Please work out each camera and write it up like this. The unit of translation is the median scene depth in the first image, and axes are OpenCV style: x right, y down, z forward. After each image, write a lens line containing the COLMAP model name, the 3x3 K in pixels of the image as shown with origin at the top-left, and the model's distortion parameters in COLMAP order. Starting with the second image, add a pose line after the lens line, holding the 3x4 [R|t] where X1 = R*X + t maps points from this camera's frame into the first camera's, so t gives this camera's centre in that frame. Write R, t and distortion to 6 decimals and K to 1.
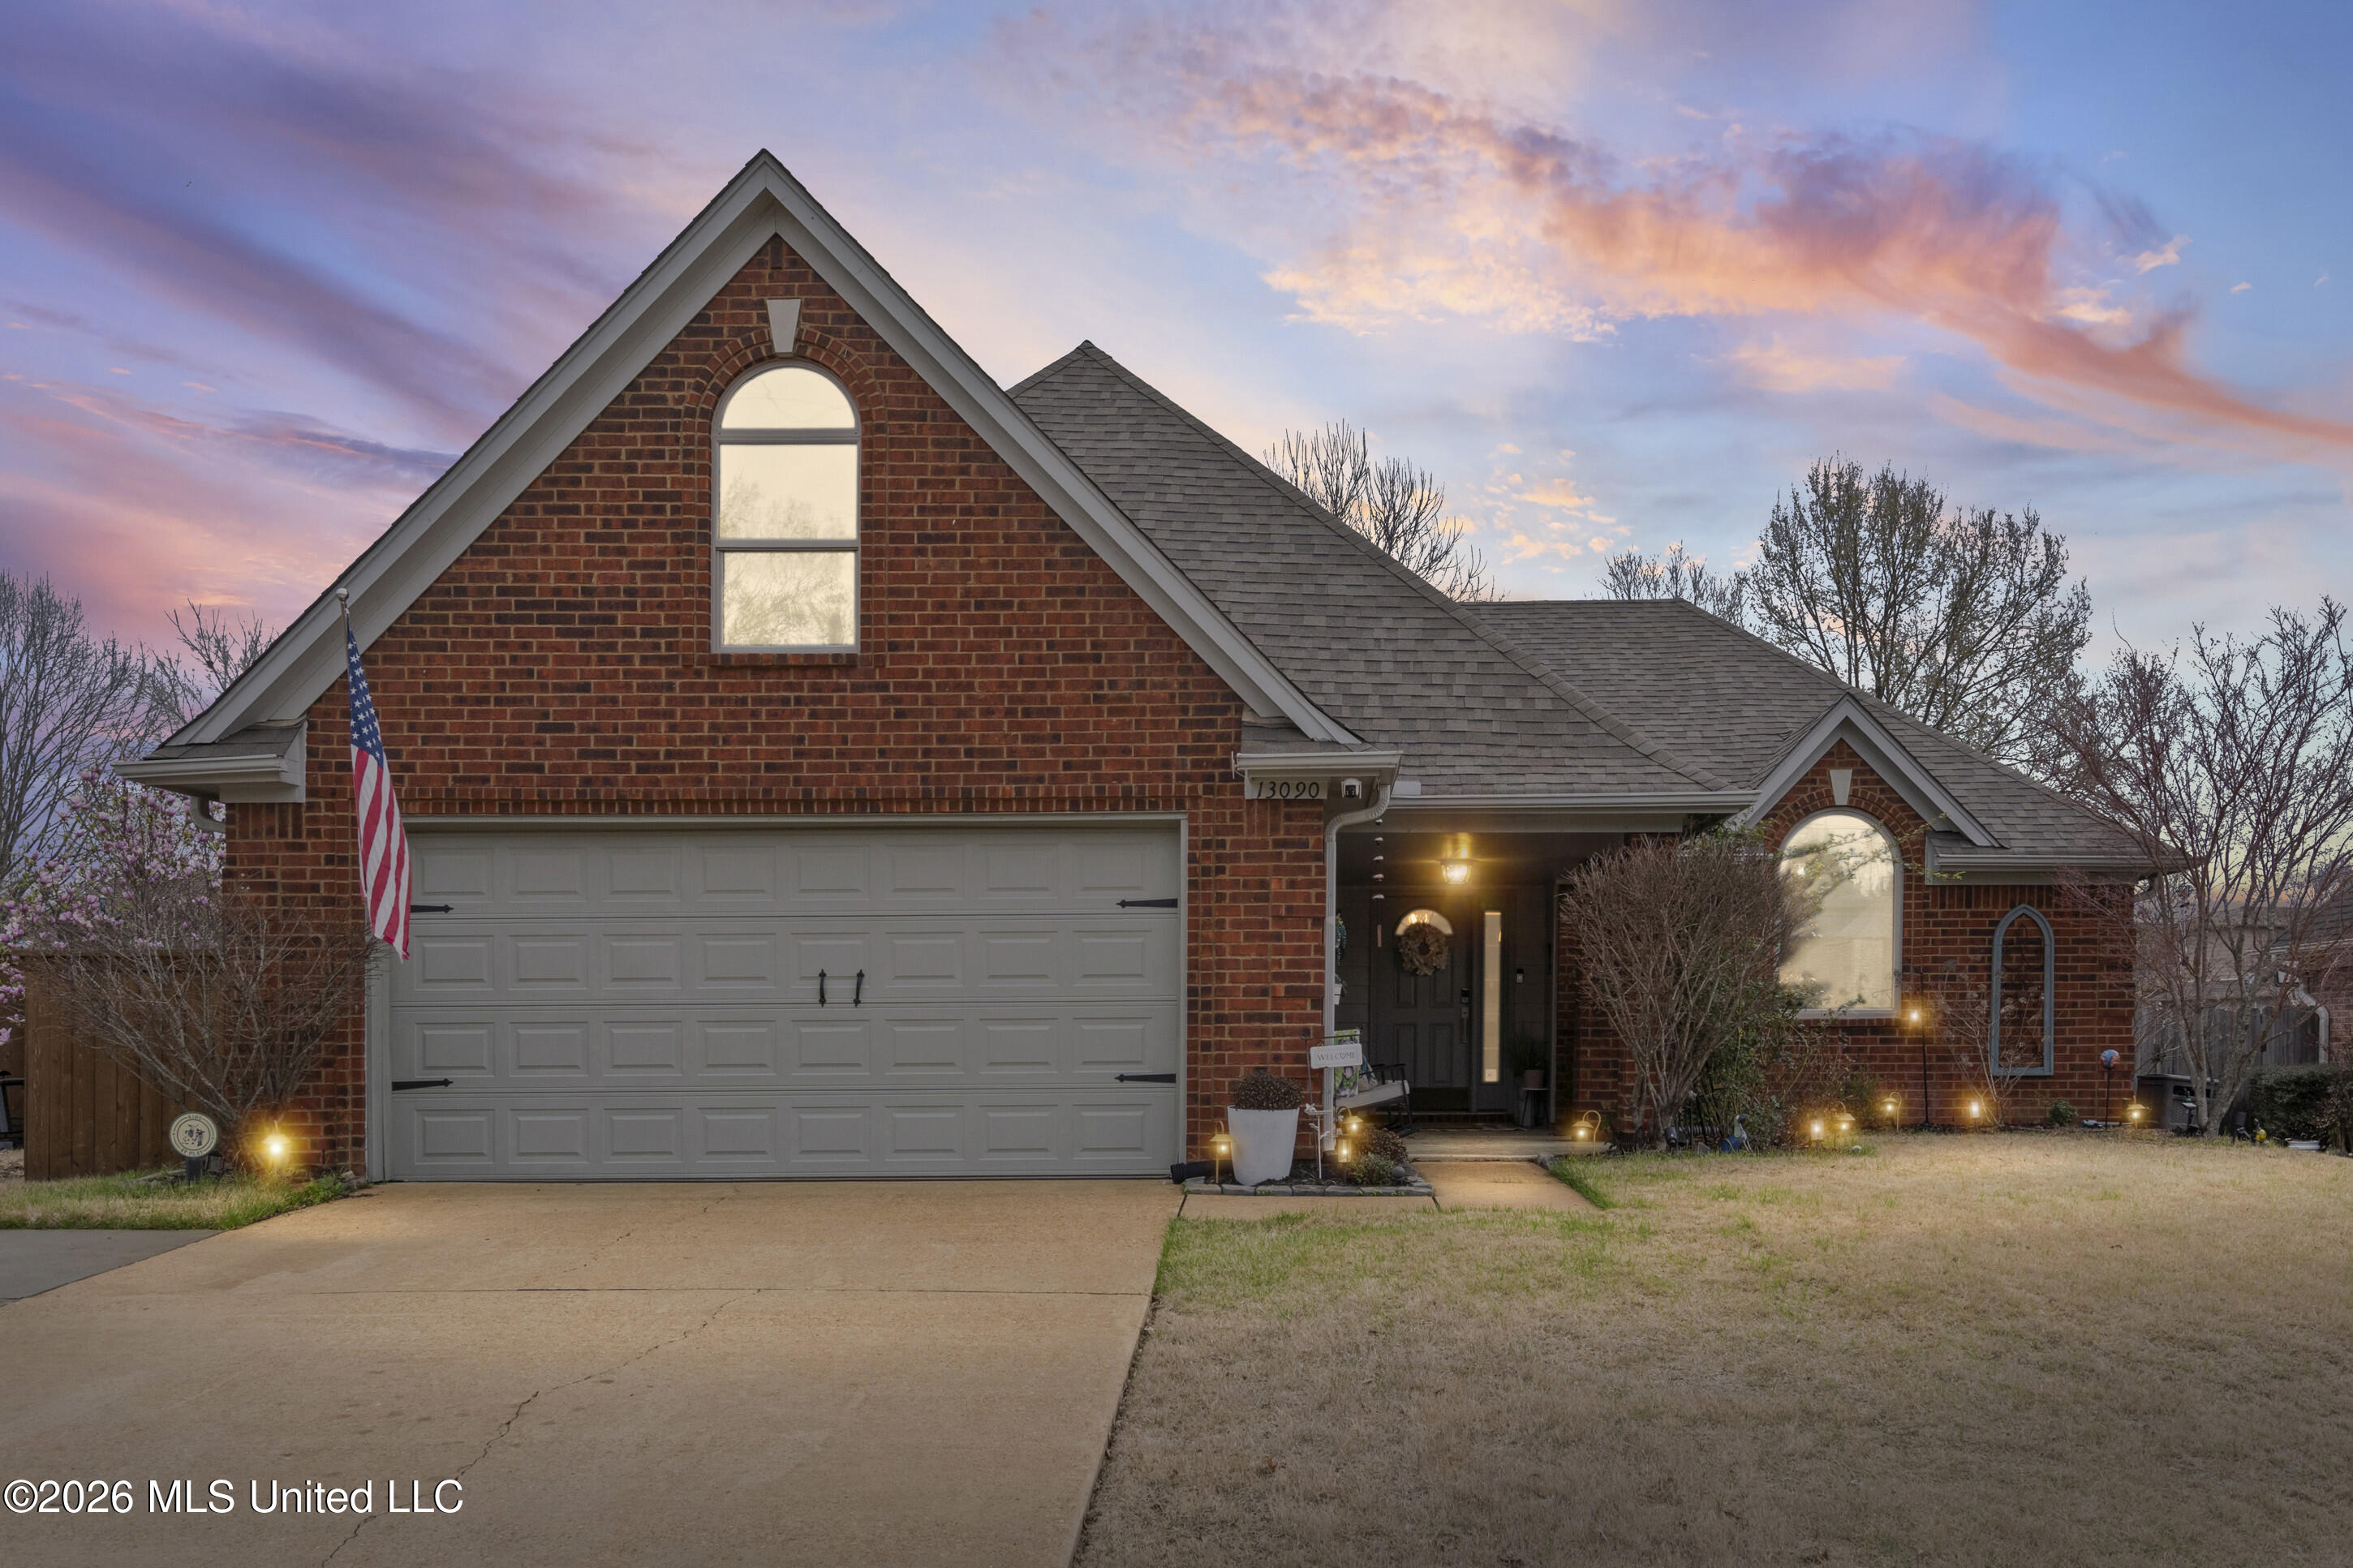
lens RADIAL K [[2048.4, 0, 1178.5], [0, 2048.4, 803.5], [0, 0, 1]] dist [-0.001567, -0.006011]
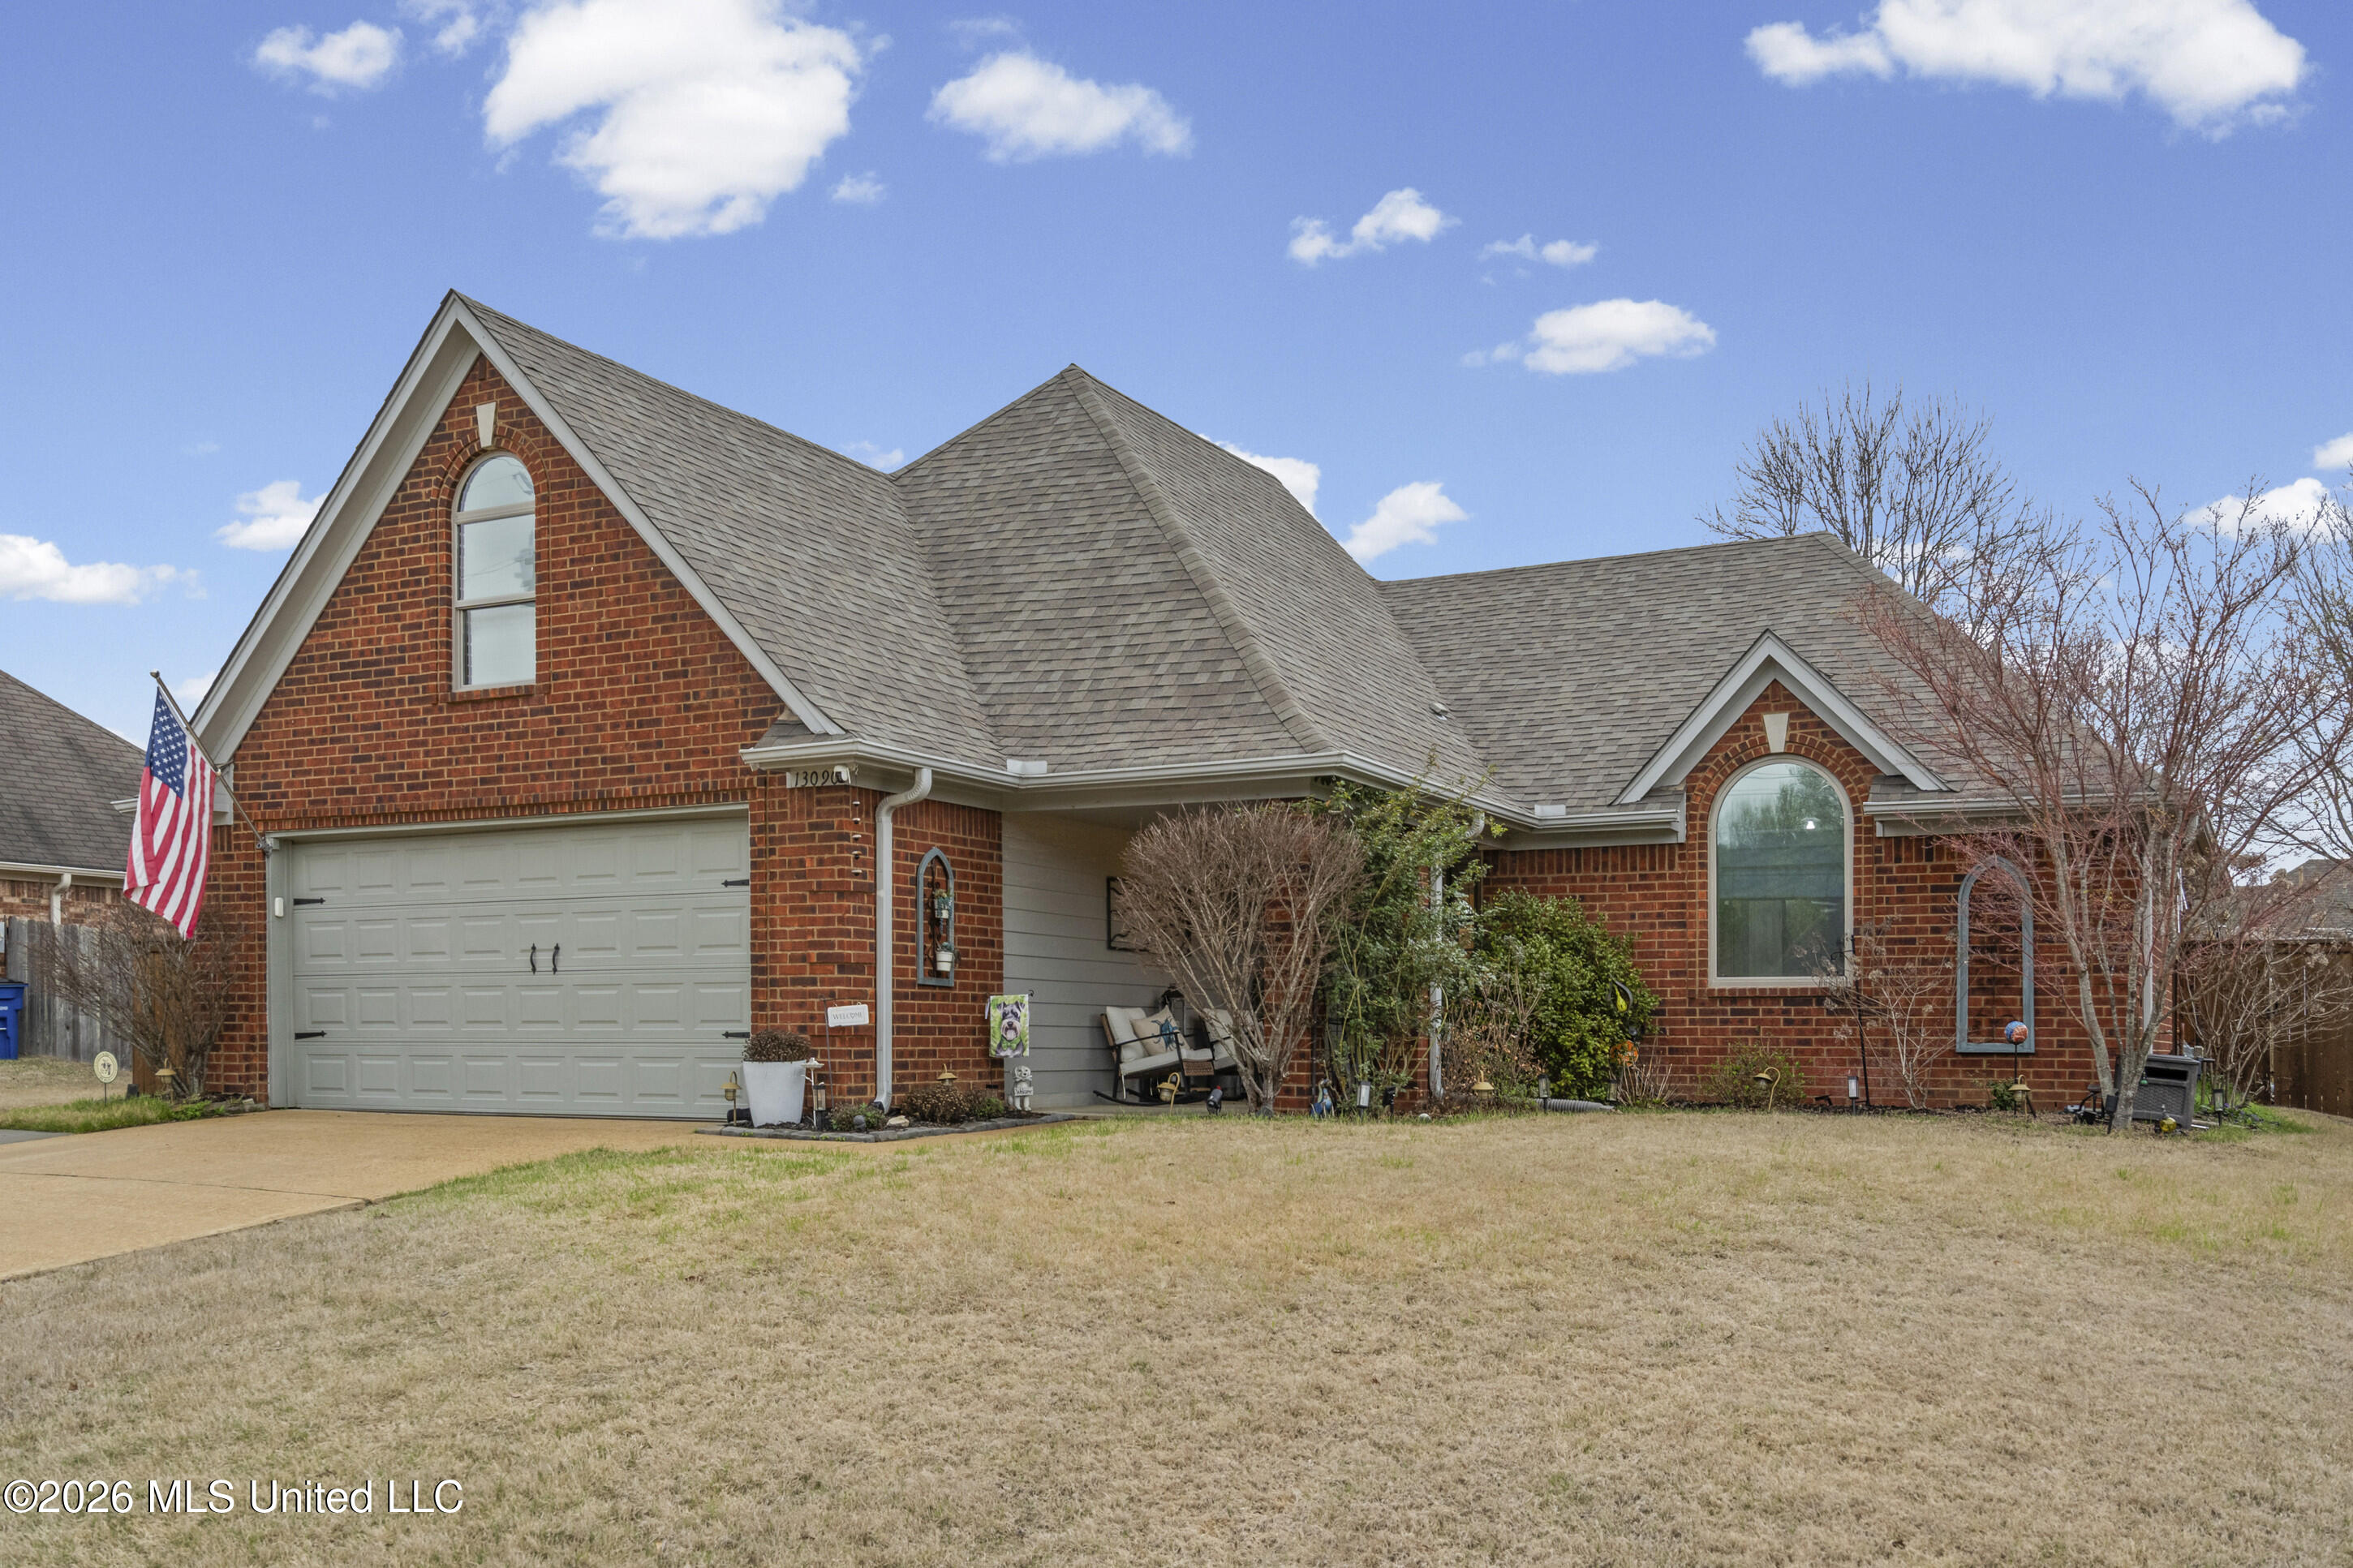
lens RADIAL K [[2061.9, 0, 1176.6], [0, 2061.9, 767.6], [0, 0, 1]] dist [-0.005894, 0.003707]
pose [[0.881002, -0.052975, -0.470137, 0.756030], [0.047797, 0.998593, -0.022955, 0.022778], [0.470692, -0.002248, 0.882295, 0.095661]]
